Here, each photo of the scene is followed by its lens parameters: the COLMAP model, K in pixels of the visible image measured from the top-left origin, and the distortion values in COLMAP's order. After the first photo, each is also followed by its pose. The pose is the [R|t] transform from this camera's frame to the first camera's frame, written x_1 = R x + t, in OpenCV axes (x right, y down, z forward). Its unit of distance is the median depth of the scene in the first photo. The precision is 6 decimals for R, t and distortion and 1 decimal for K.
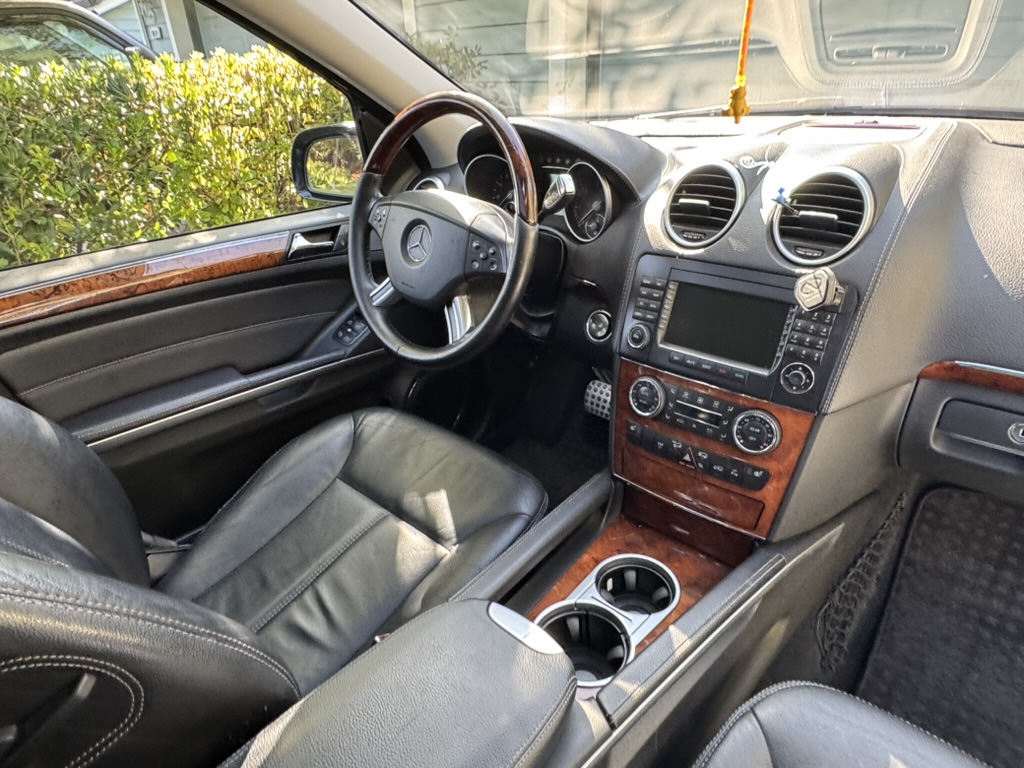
lens RADIAL K [[612.8, 0, 512.9], [0, 612.8, 383.3], [0, 0, 1]] dist [-0.006327, 0.003629]
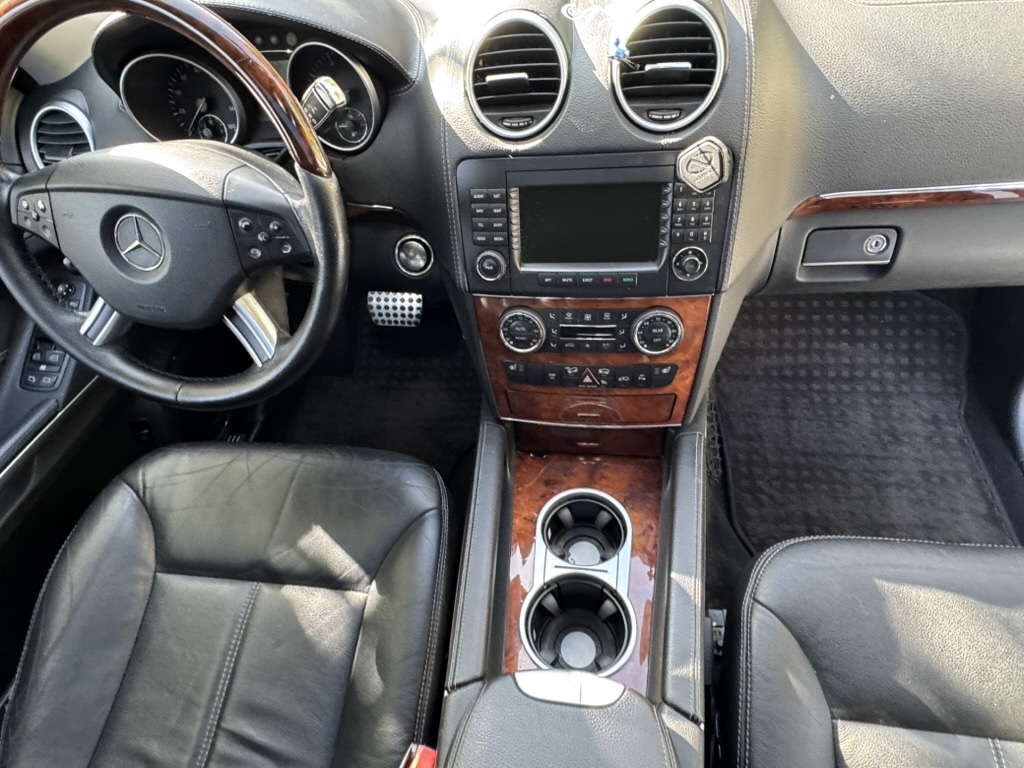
lens RADIAL K [[612.8, 0, 502.6], [0, 612.8, 380.8], [0, 0, 1]] dist [-0.006327, 0.003629]
pose [[0.837041, -0.420734, 0.349778, -0.128741], [0.316940, 0.893956, 0.316845, -0.195256], [-0.445994, -0.154354, 0.881626, 0.266079]]
